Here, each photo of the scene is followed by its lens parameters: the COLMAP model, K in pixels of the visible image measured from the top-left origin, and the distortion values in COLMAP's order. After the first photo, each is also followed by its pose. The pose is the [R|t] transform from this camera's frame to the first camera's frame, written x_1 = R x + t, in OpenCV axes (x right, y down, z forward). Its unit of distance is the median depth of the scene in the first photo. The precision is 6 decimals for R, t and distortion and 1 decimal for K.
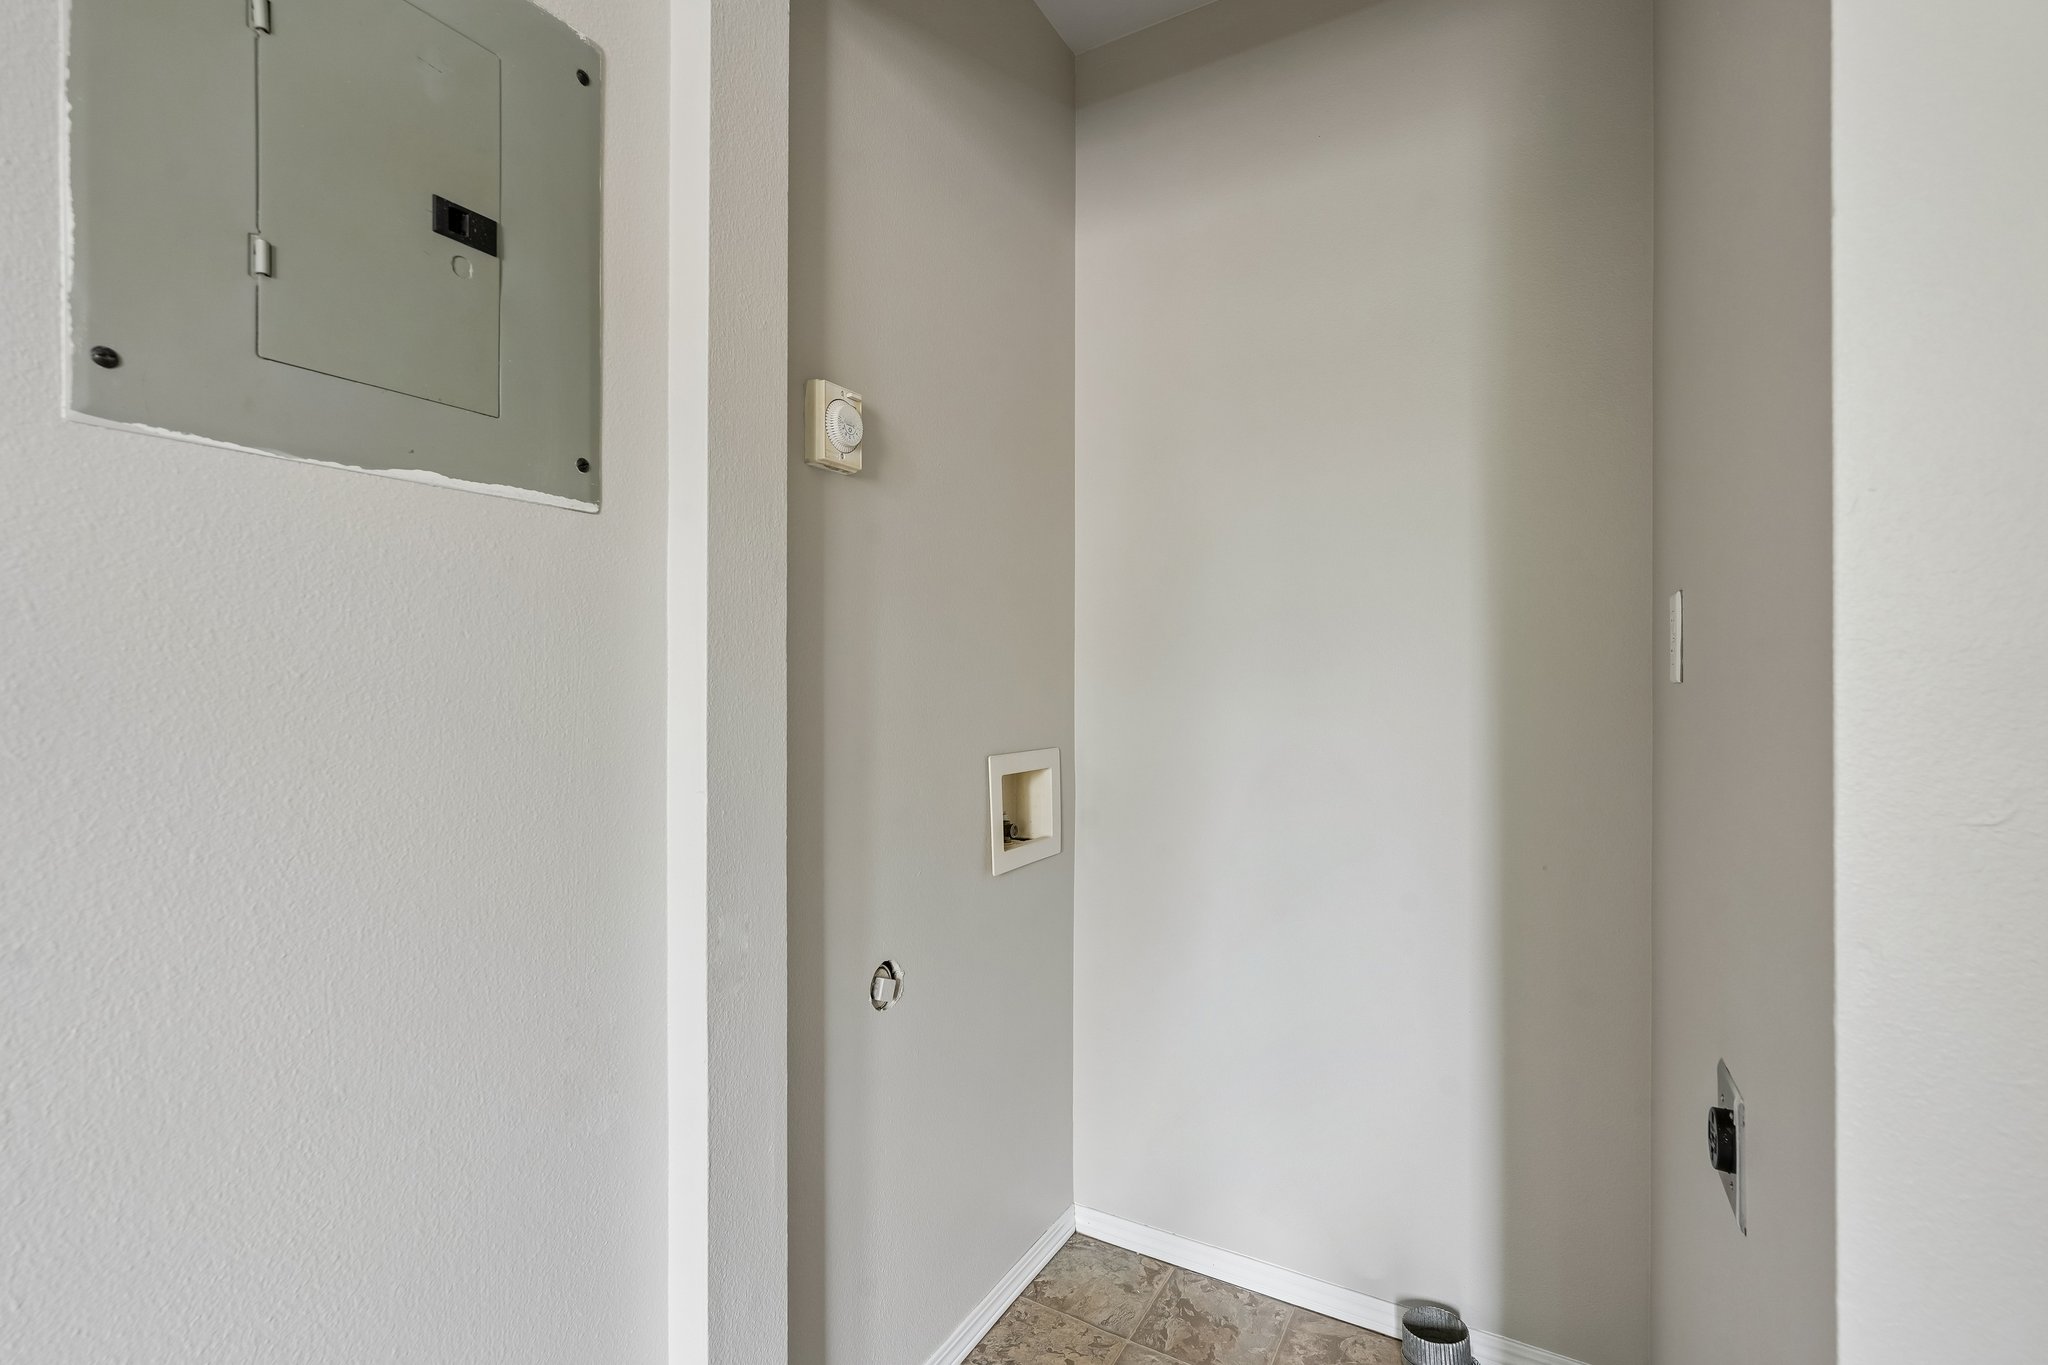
lens RADIAL K [[912.7, 0, 1022.8], [0, 912.7, 682.9], [0, 0, 1]] dist [0.003226, 0.001152]
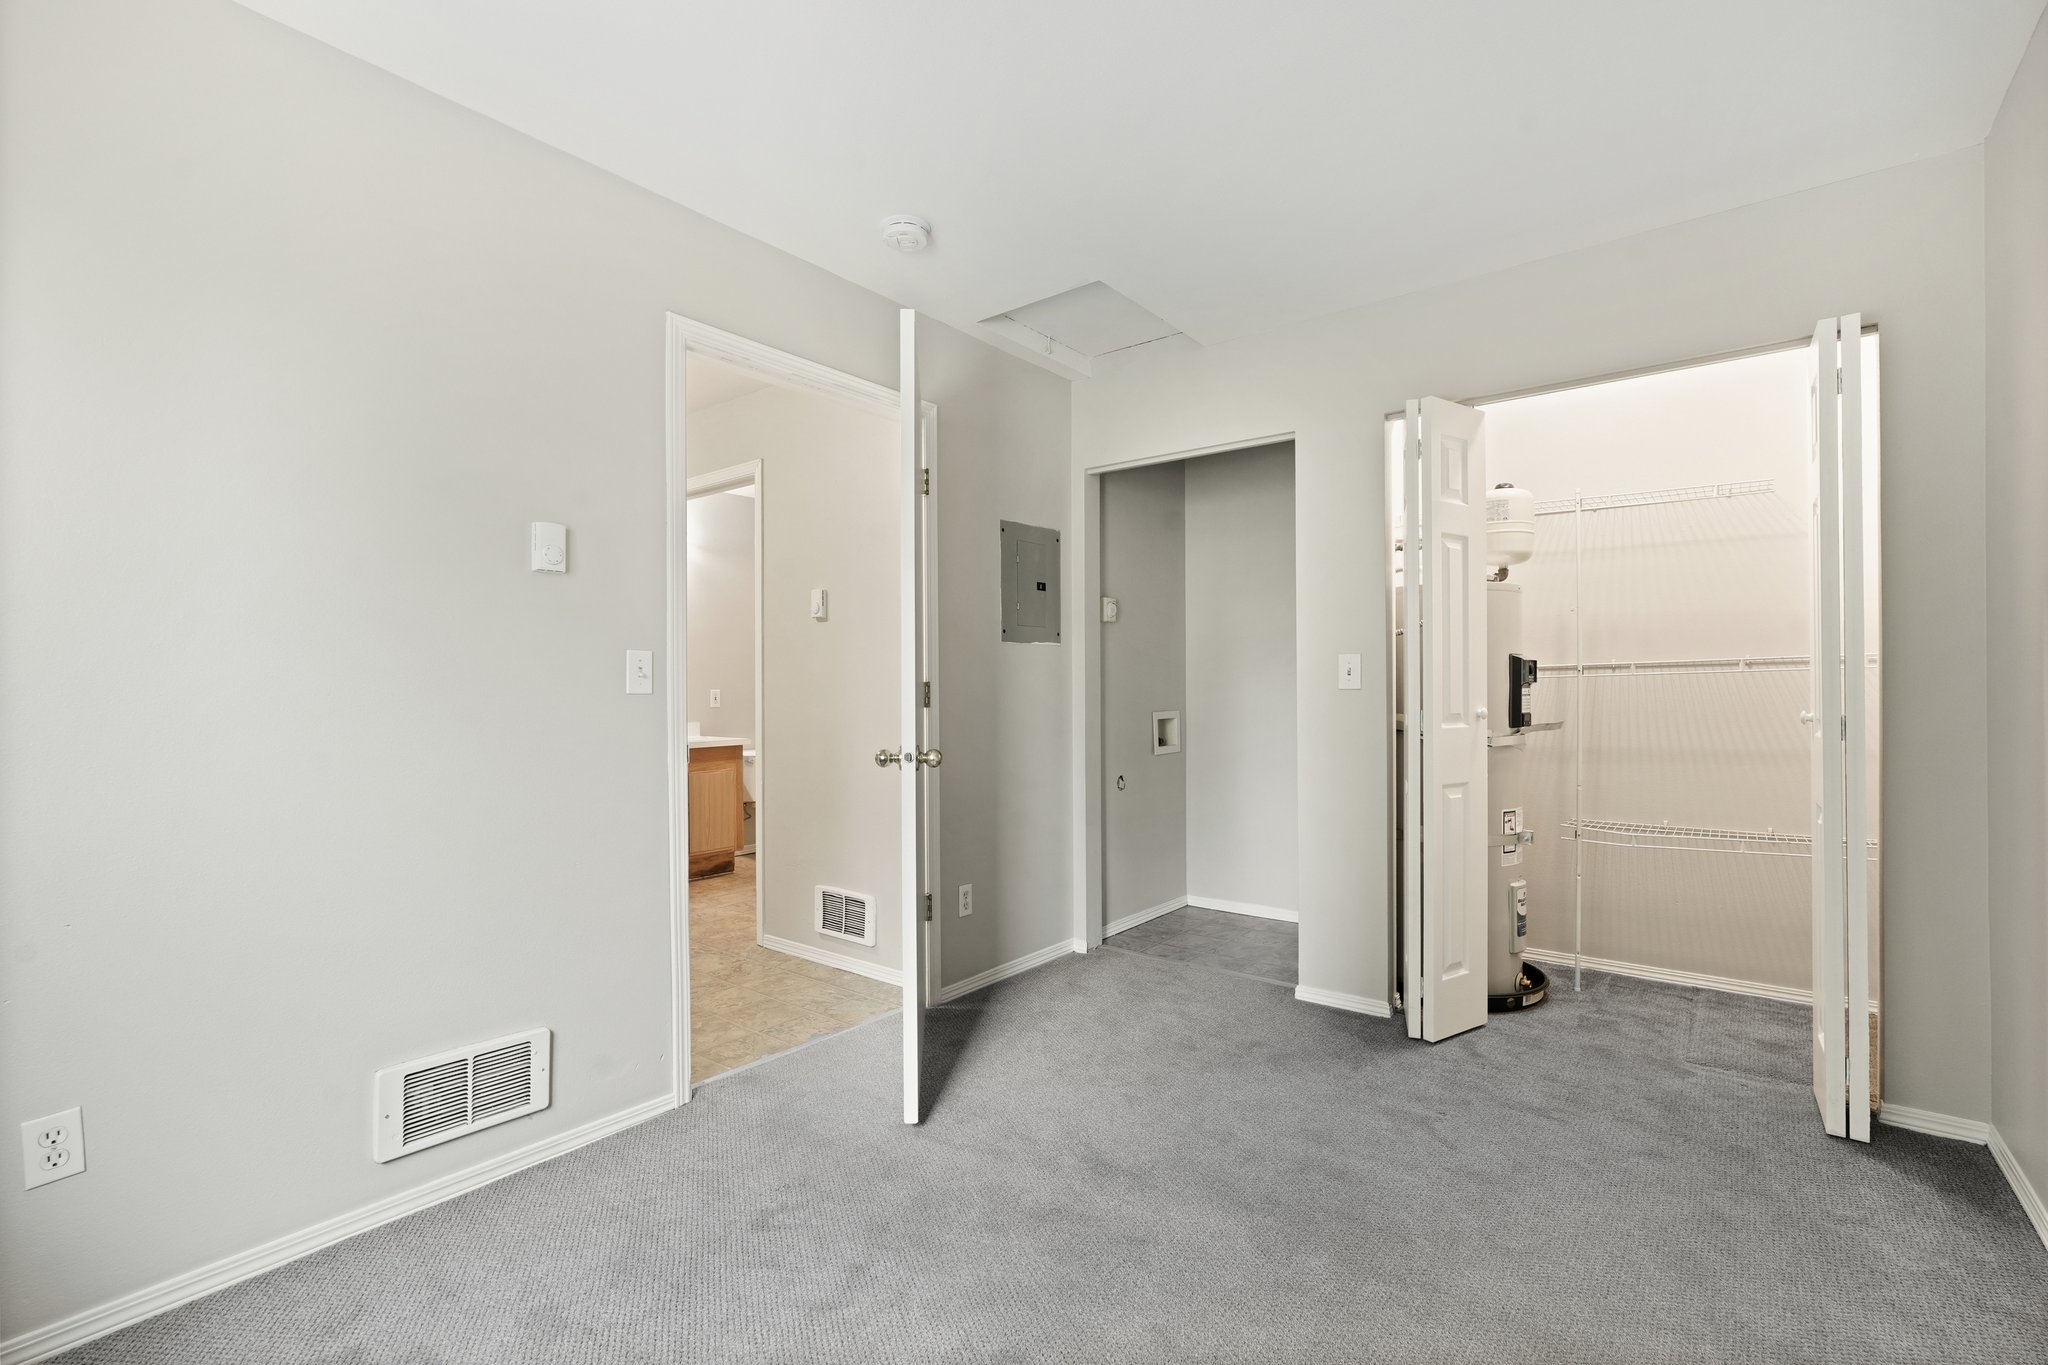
lens RADIAL K [[912.7, 0, 1020.4], [0, 912.7, 679.5], [0, 0, 1]] dist [0.003226, 0.001152]
pose [[0.987674, -0.003694, -0.156480, -0.001859], [0.003291, 0.999991, -0.002831, -0.012643], [0.156489, 0.002281, 0.987677, -1.778088]]
